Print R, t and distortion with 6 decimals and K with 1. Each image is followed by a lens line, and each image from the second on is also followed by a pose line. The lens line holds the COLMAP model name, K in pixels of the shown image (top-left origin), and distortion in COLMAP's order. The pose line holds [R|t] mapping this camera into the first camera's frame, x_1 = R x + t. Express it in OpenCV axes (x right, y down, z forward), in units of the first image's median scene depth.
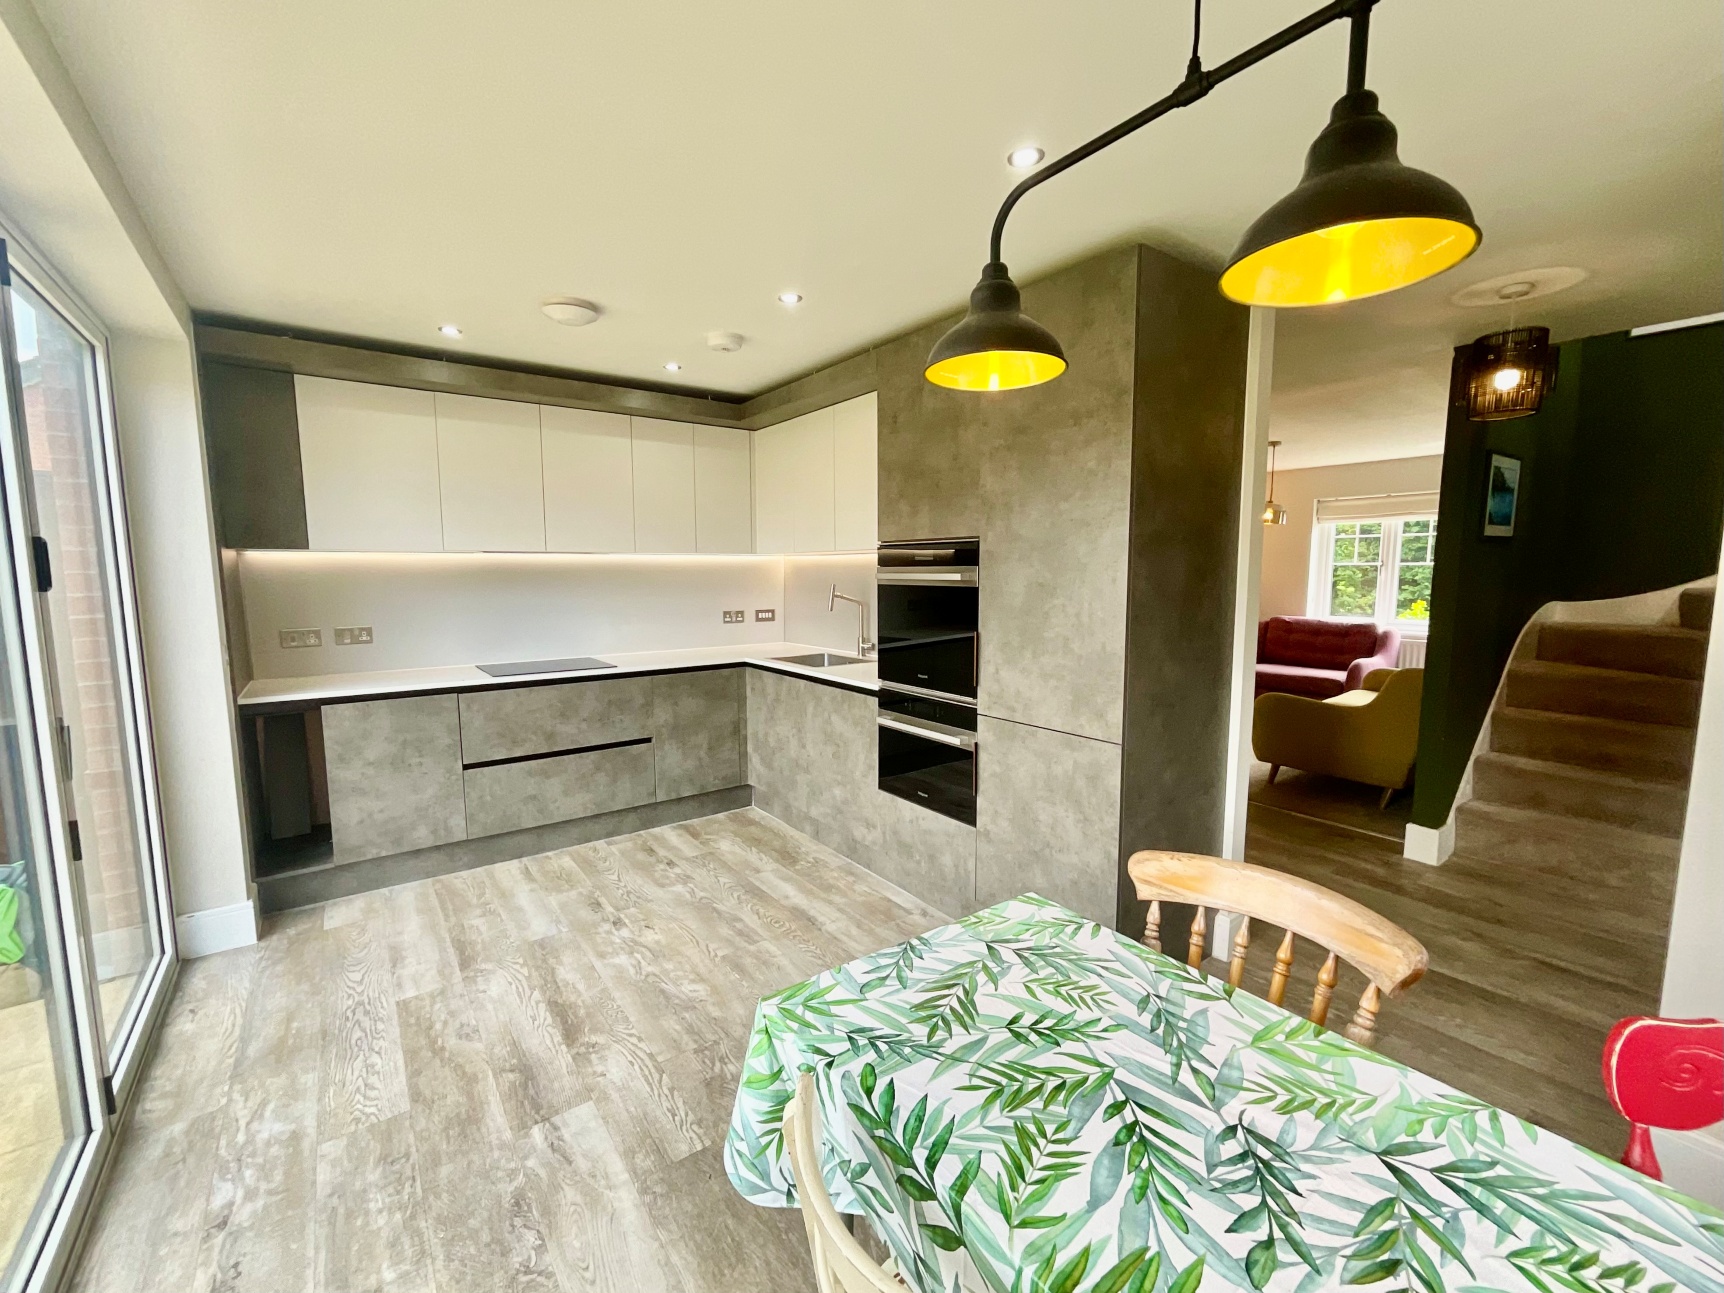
lens RADIAL K [[724.3, 0, 866.2], [0, 724.3, 643.8], [0, 0, 1]] dist [0.000206, 0.000389]
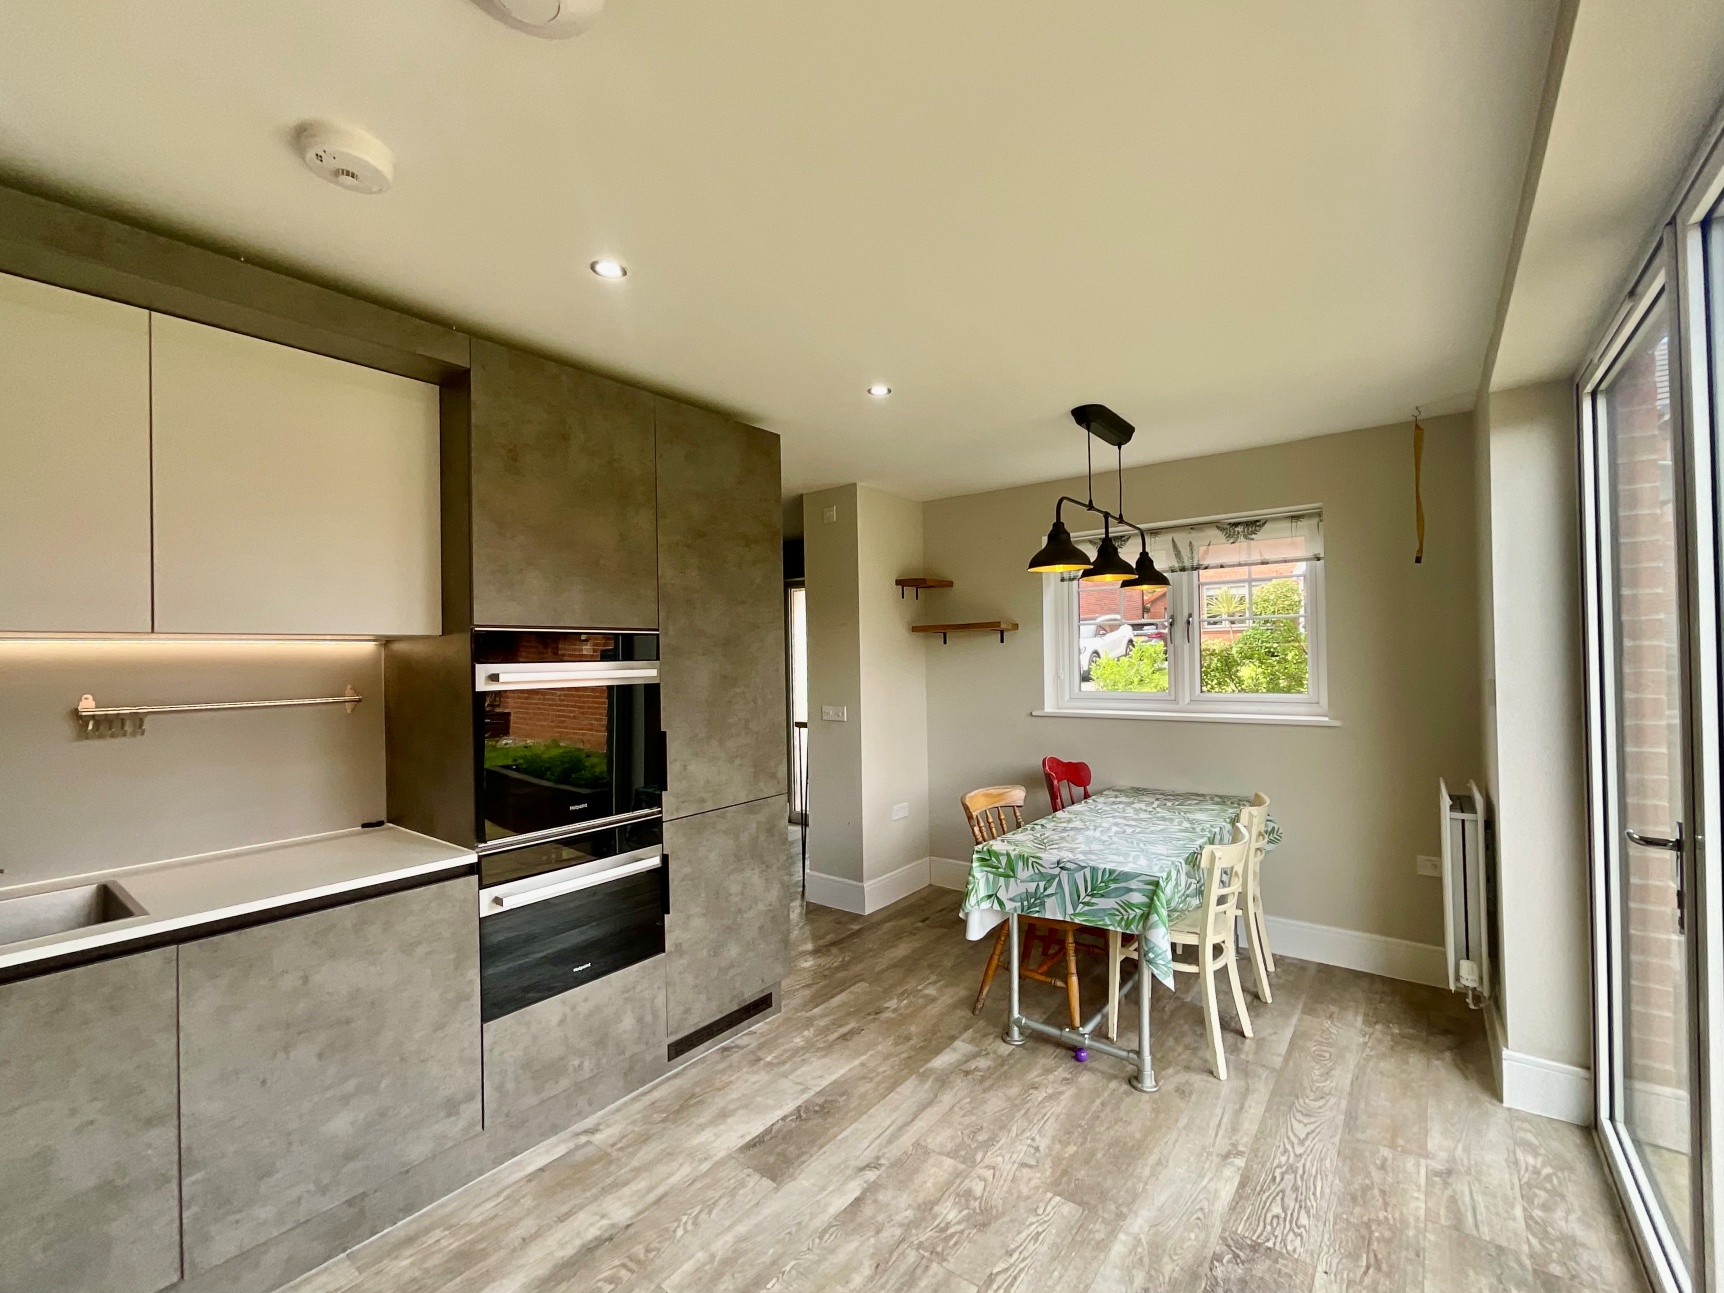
lens RADIAL K [[724.3, 0, 866.2], [0, 724.3, 643.8], [0, 0, 1]] dist [0.000206, 0.000389]
pose [[-0.271230, 0.025136, 0.962186, -0.658079], [0.116466, 0.993171, 0.006885, -0.084376], [-0.955442, 0.113929, -0.272306, 0.804515]]
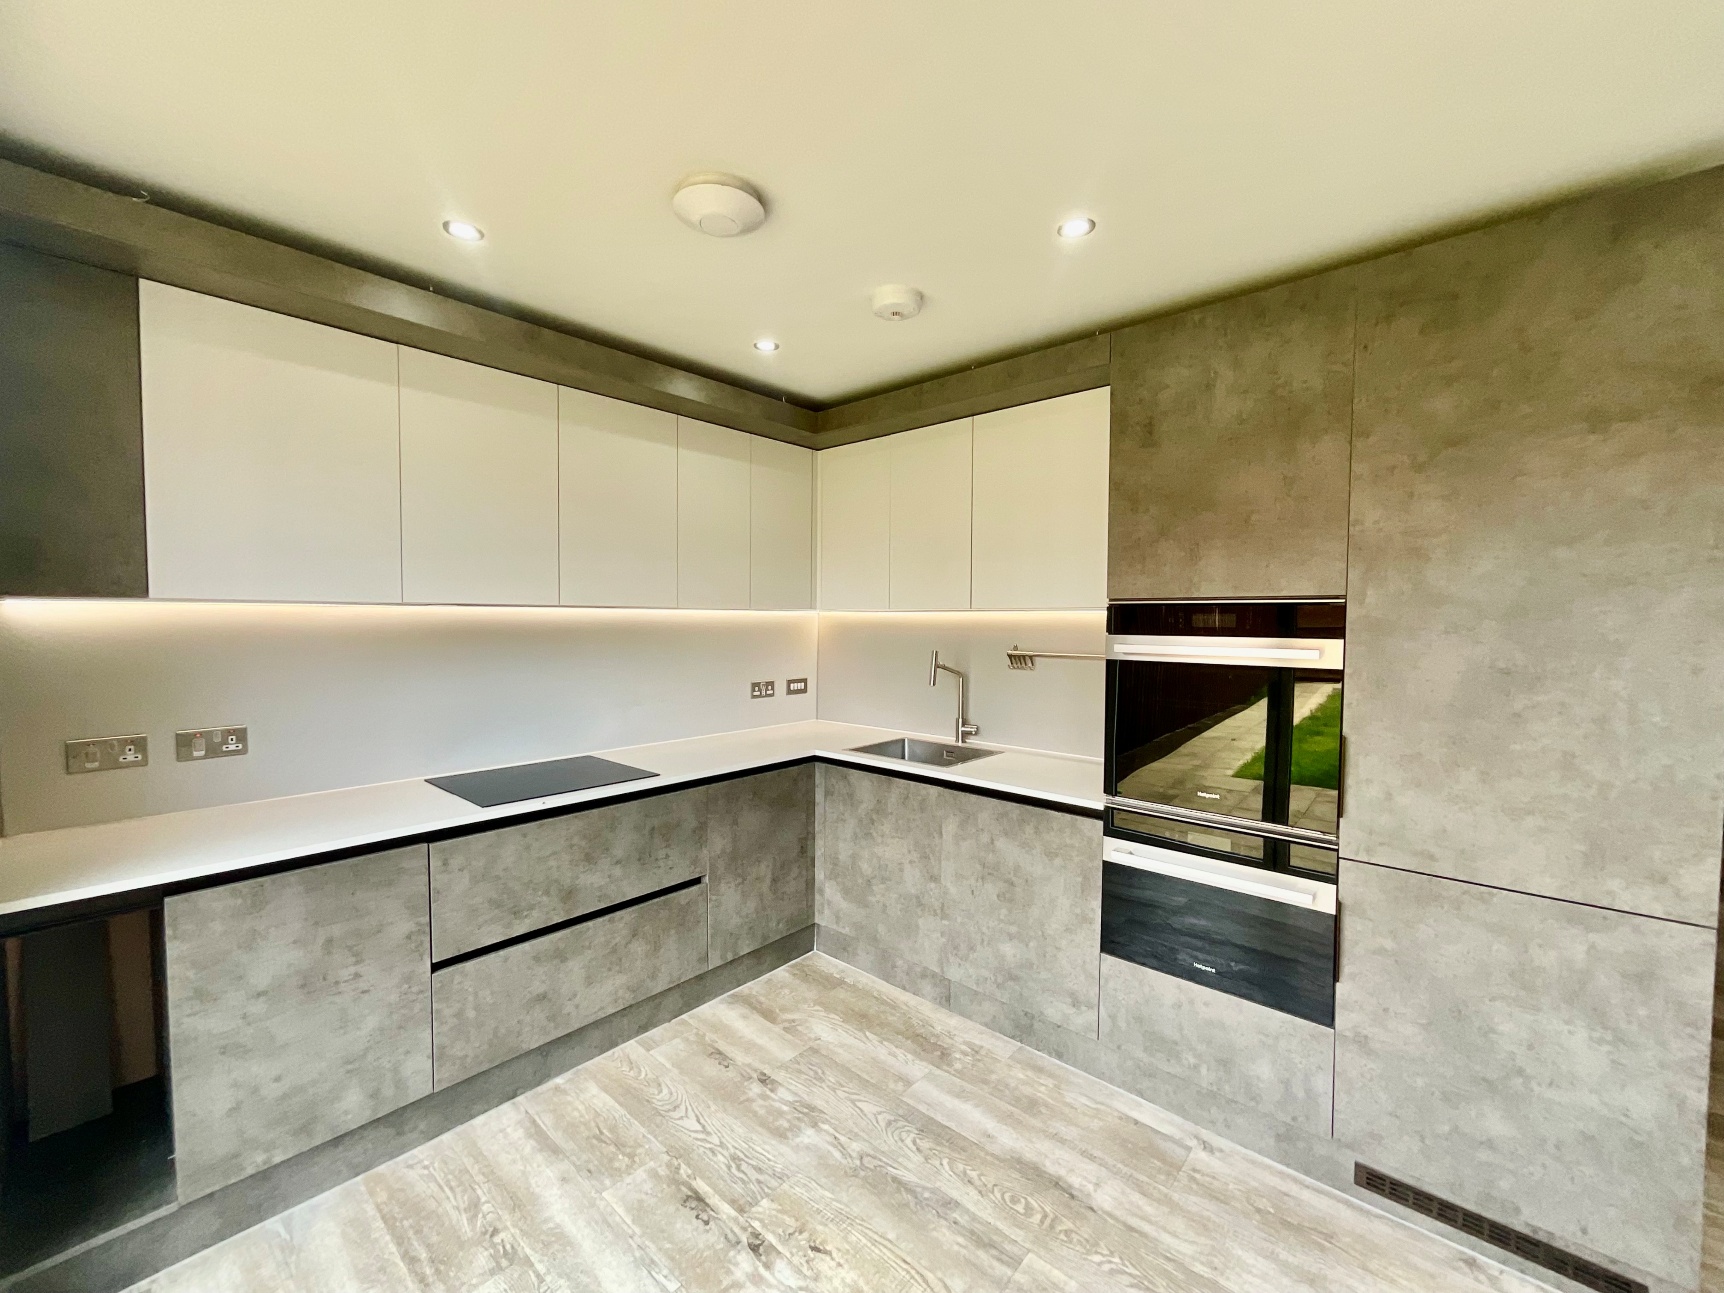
lens RADIAL K [[706.2, 0, 875.2], [0, 706.2, 645.6], [0, 0, 1]] dist [-0.011371, 0.010563]
pose [[0.978449, 0.000487, 0.206487, -0.332175], [0.012768, 0.997941, -0.062856, -0.052865], [-0.206092, 0.064138, 0.976428, 0.360838]]
